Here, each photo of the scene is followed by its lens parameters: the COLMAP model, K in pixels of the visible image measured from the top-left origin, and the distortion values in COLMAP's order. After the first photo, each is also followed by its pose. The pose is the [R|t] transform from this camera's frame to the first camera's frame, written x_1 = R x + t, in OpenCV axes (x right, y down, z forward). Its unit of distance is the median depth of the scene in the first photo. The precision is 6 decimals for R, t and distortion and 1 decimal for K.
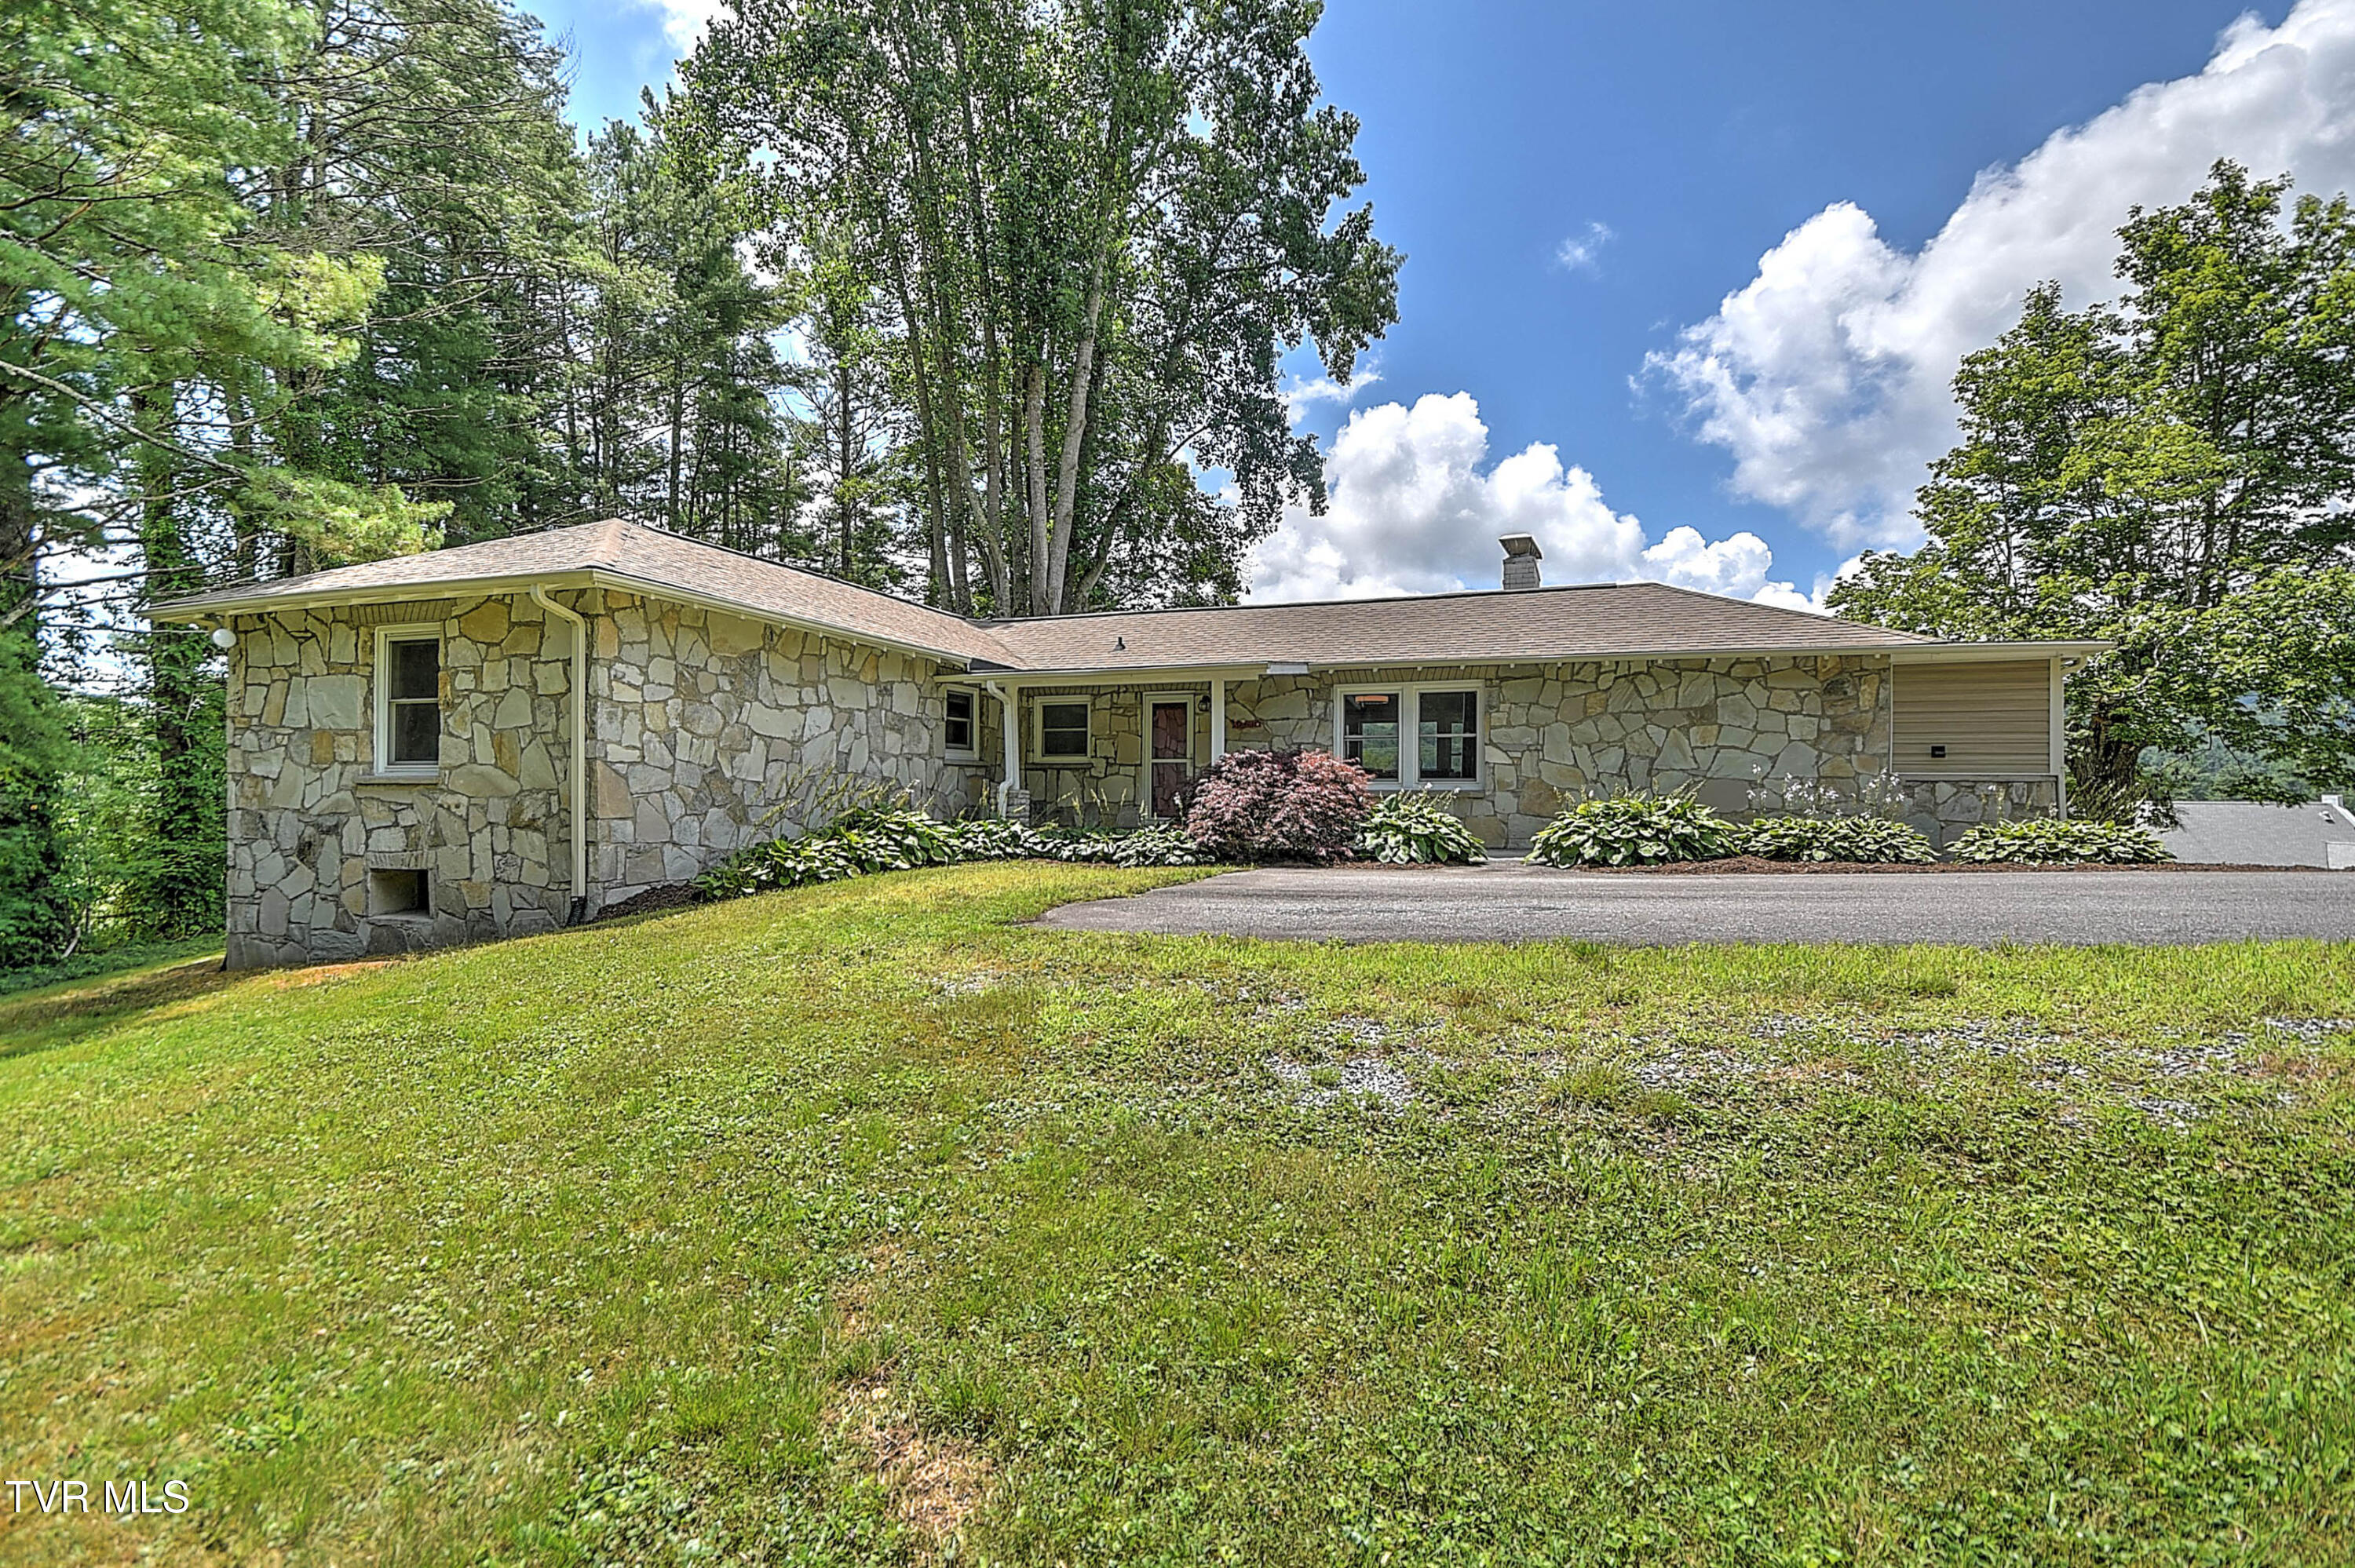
lens RADIAL K [[1178.3, 0, 1179.6], [0, 1178.3, 799.9], [0, 0, 1]] dist [0.002927, 0.000113]
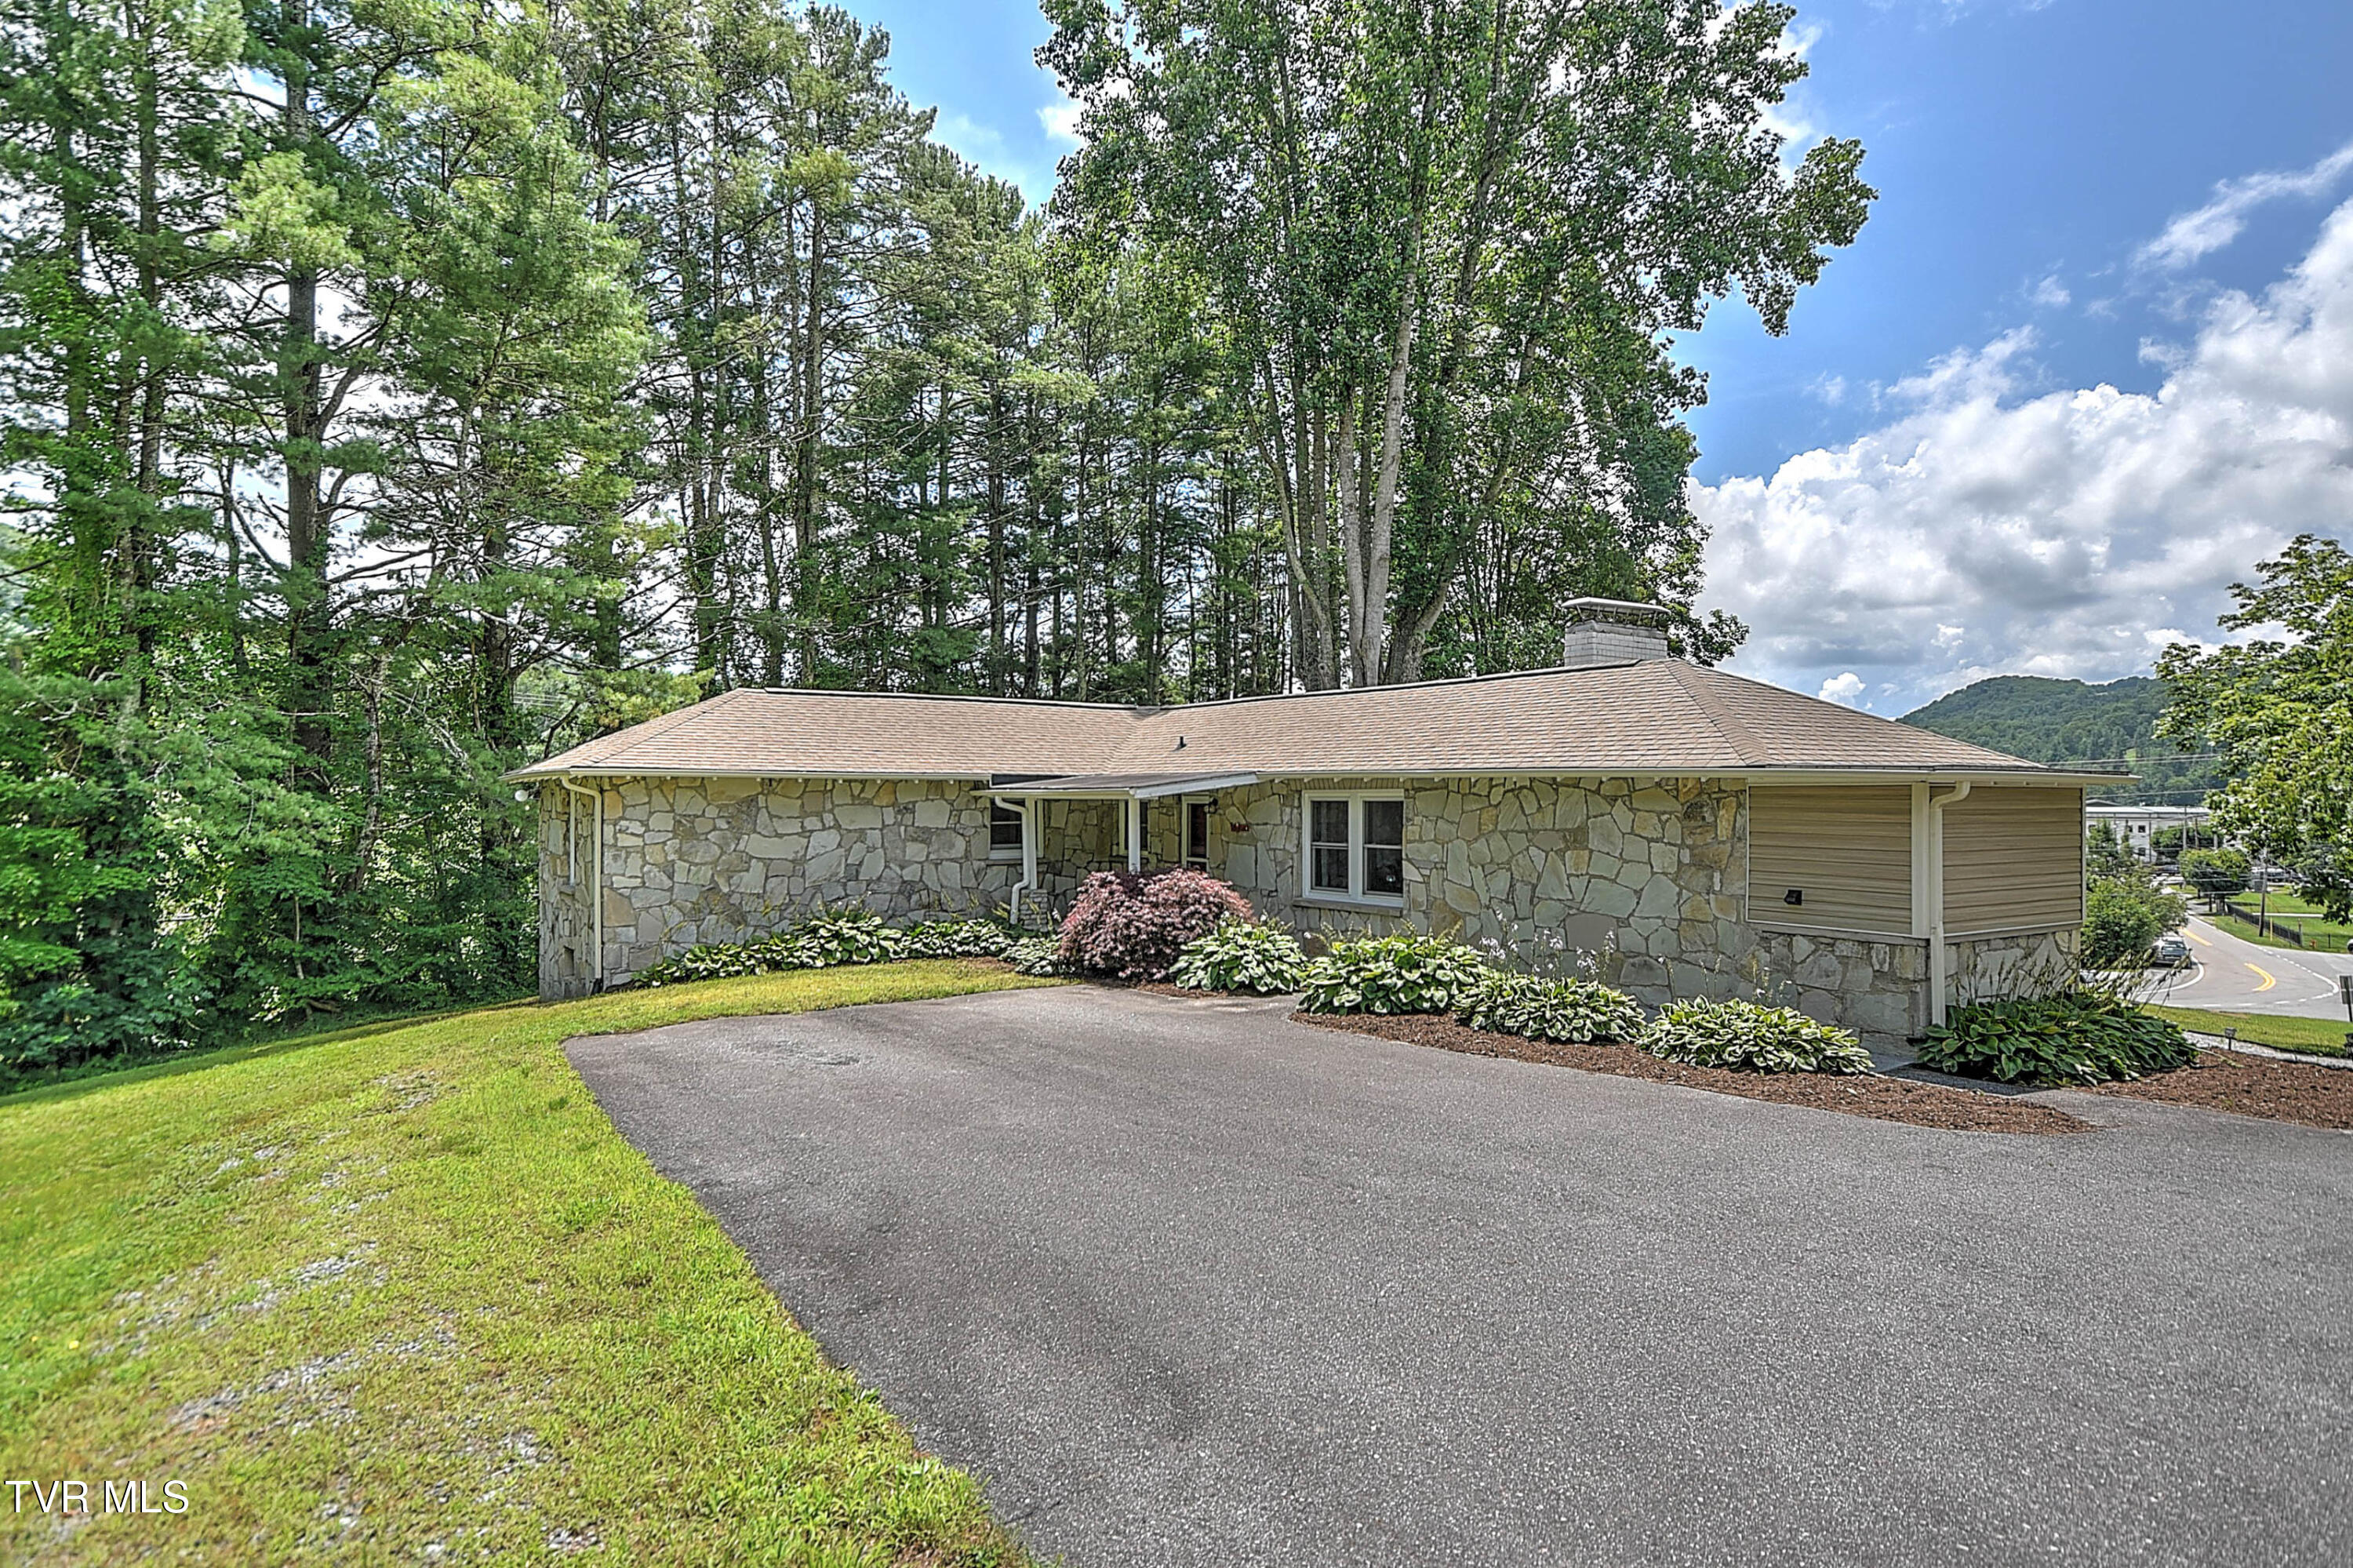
lens RADIAL K [[1415.0, 0, 1174.8], [0, 1415.0, 785.7], [0, 0, 1]] dist [0.001924, 0.000618]
pose [[0.805230, -0.006672, -0.592925, 0.884777], [0.005949, 0.999977, -0.003174, -0.117083], [0.592933, -0.000971, 0.805251, -0.014161]]
